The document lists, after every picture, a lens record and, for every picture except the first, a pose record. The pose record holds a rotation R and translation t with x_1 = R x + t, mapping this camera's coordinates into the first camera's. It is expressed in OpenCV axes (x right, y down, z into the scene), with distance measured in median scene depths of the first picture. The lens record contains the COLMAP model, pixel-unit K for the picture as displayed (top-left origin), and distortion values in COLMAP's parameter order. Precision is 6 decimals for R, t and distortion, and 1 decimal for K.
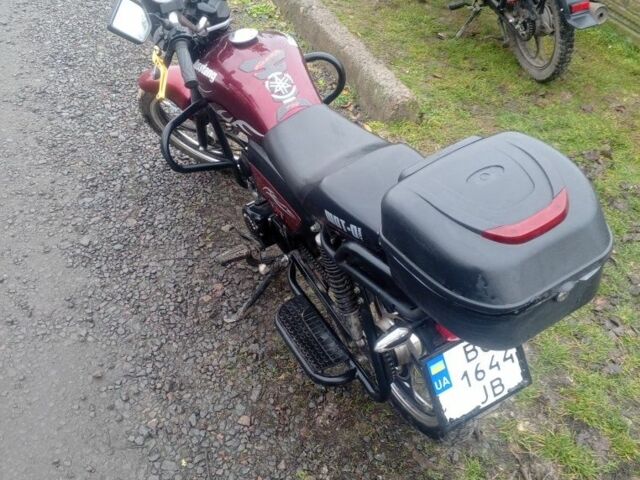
lens RADIAL K [[692.8, 0, 320.0], [0, 692.8, 240.0], [0, 0, 1]] dist [0.048206, -0.018227]
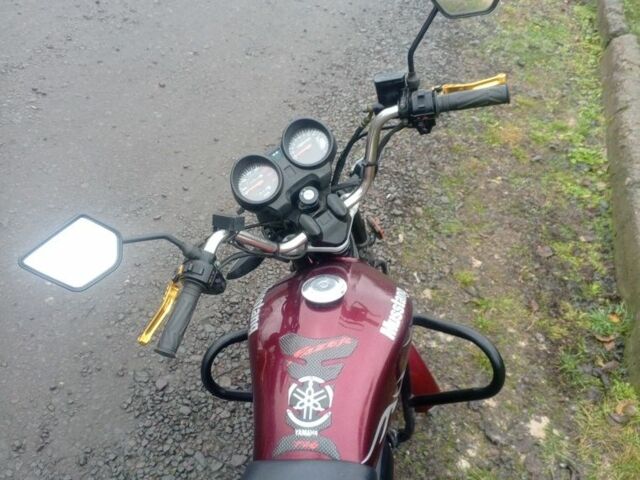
lens RADIAL K [[692.8, 0, 320.0], [0, 692.8, 240.0], [0, 0, 1]] dist [0.048206, -0.018227]
pose [[0.796902, 0.401058, -0.451774, 0.128122], [-0.424731, 0.903761, 0.053105, -0.291421], [0.429593, 0.149563, 0.890551, 0.329132]]
